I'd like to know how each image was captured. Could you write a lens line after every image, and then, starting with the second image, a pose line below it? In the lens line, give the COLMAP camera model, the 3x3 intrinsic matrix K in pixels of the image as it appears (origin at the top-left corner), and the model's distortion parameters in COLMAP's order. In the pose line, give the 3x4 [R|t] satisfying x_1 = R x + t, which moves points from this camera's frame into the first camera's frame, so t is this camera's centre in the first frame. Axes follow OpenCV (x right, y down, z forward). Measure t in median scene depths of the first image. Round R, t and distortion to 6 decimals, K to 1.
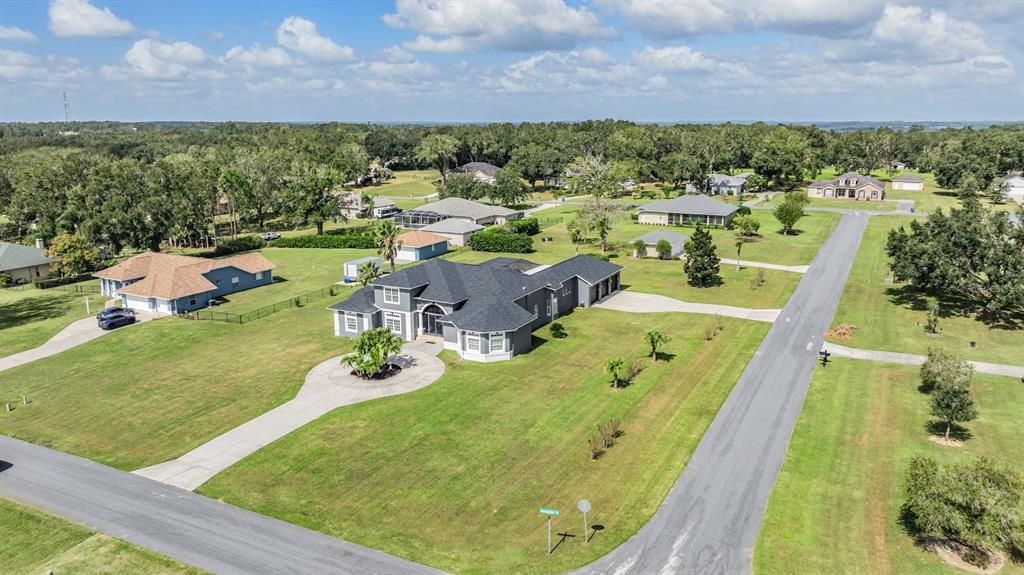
lens RADIAL K [[721.8, 0, 510.8], [0, 721.8, 284.6], [0, 0, 1]] dist [-0.017057, 0.005643]
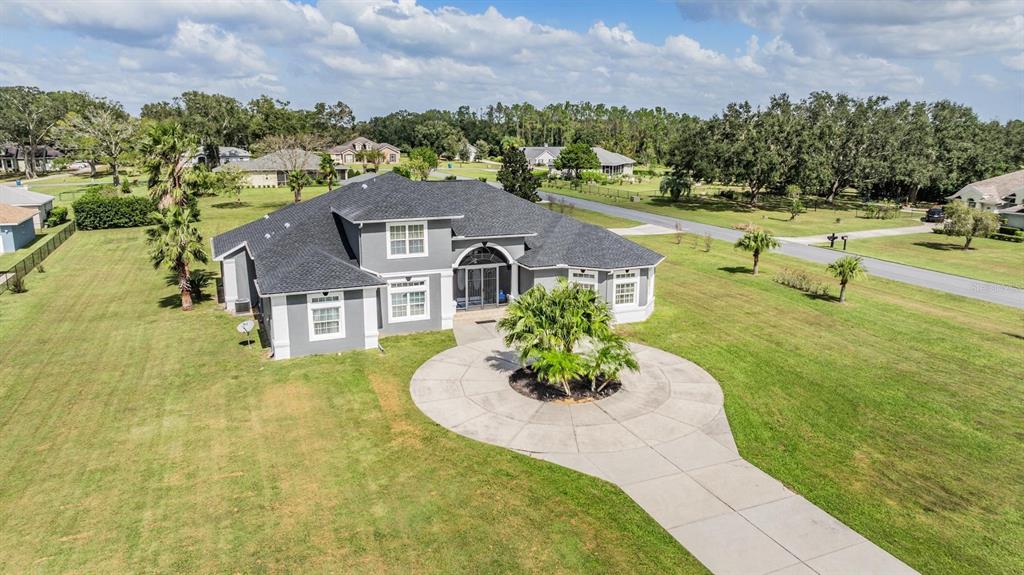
lens RADIAL K [[715.8, 0, 514.0], [0, 715.8, 285.1], [0, 0, 1]] dist [-0.022680, 0.001999]
pose [[0.629623, -0.157986, 0.760668, -0.488131], [0.163451, 0.984128, 0.069105, 0.023633], [-0.759512, 0.080821, 0.645453, 0.668528]]
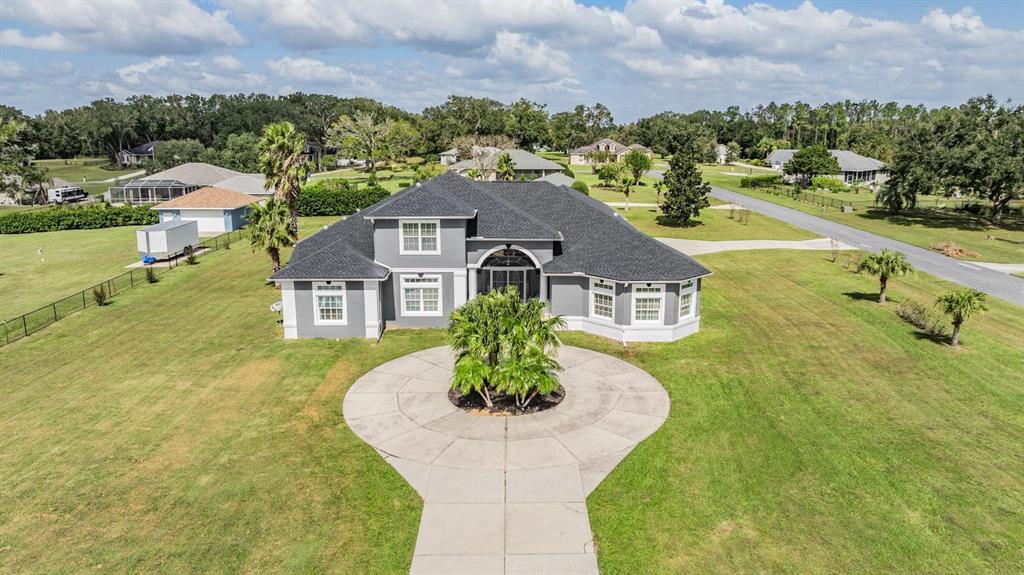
lens RADIAL K [[715.8, 0, 514.0], [0, 715.8, 285.1], [0, 0, 1]] dist [-0.022680, 0.001999]
pose [[0.879169, -0.094651, 0.467014, -0.342853], [0.098419, 0.995010, 0.016384, 0.046017], [-0.466235, 0.031559, 0.884098, 0.565597]]
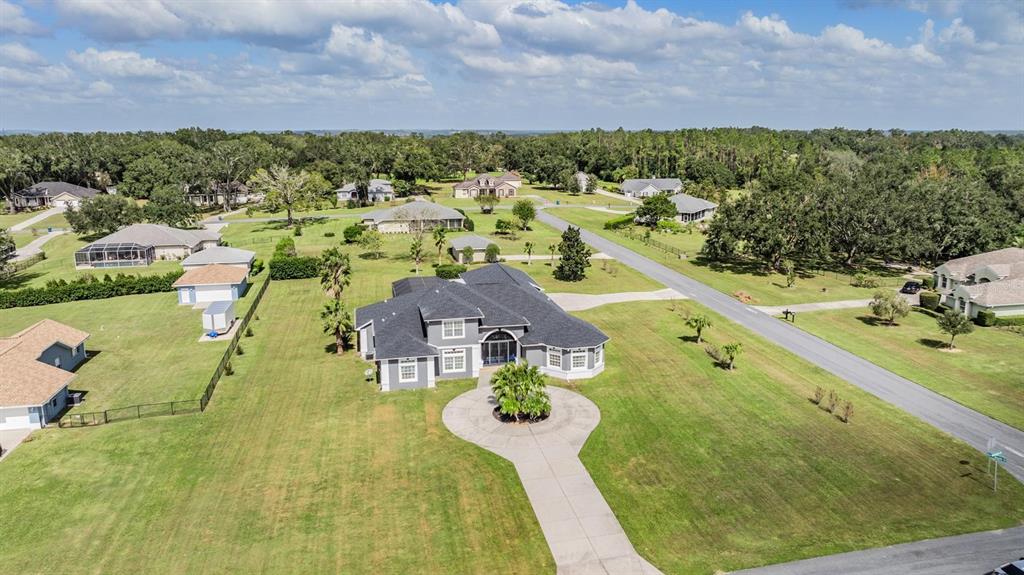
lens RADIAL K [[721.8, 0, 510.8], [0, 721.8, 284.6], [0, 0, 1]] dist [-0.017057, 0.005643]
pose [[0.770362, -0.133108, 0.623558, -0.656424], [0.140929, 0.989325, 0.037078, -0.060927], [-0.621837, 0.059314, 0.780897, 0.290238]]
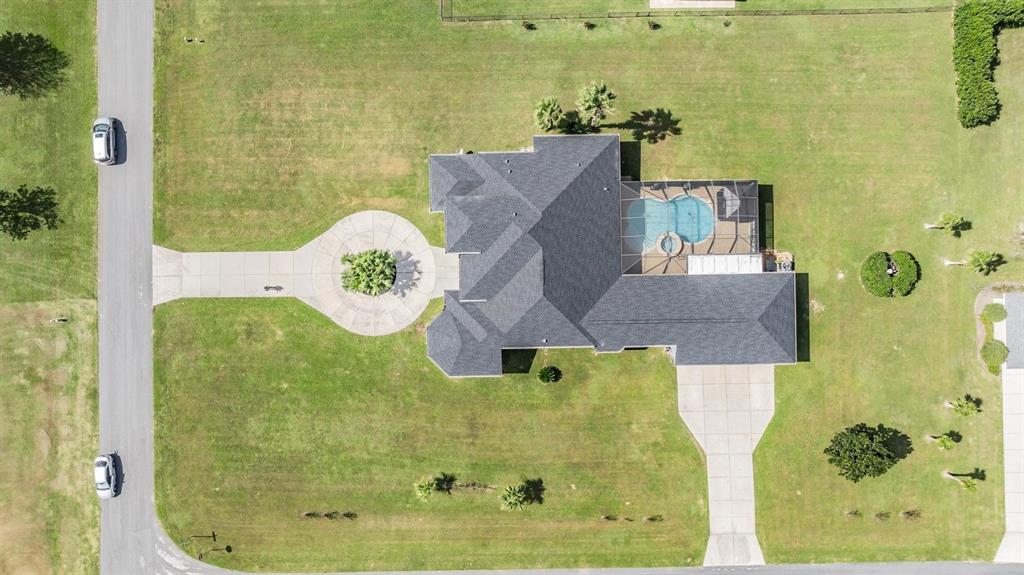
lens RADIAL K [[708.4, 0, 512.0], [0, 708.4, 287.5], [0, 0, 1]] dist [-0.014480, 0.000489]
pose [[0.481618, 0.876355, 0.006864, -0.067586], [-0.201147, 0.102915, 0.974140, -0.879764], [0.852985, -0.470544, 0.225842, 0.845411]]
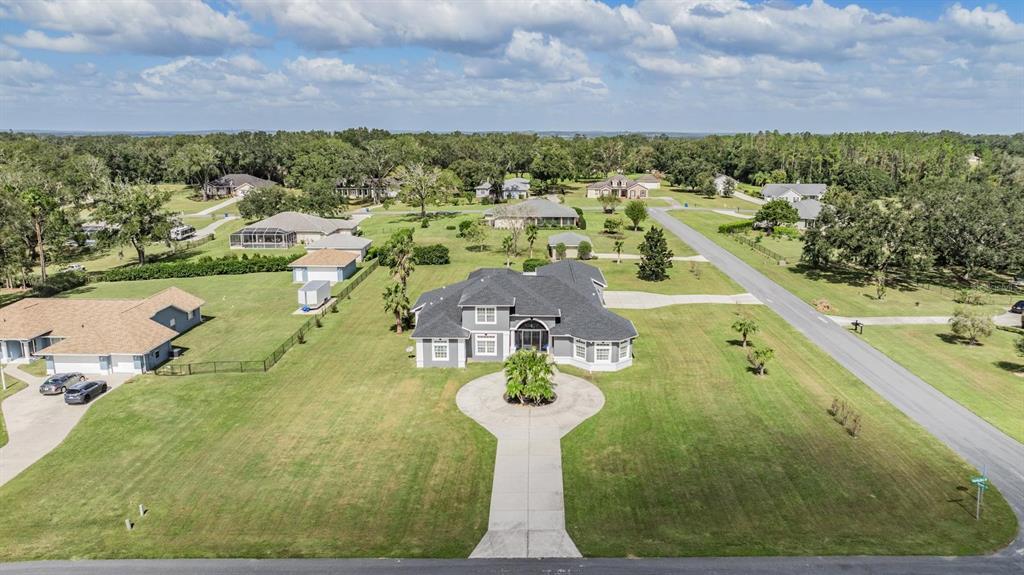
lens RADIAL K [[708.4, 0, 512.0], [0, 708.4, 287.5], [0, 0, 1]] dist [-0.014480, 0.000489]
pose [[0.897181, -0.089622, 0.432475, -0.536877], [0.091813, 0.995650, 0.015862, -0.032345], [-0.432015, 0.025476, 0.901506, 0.170647]]
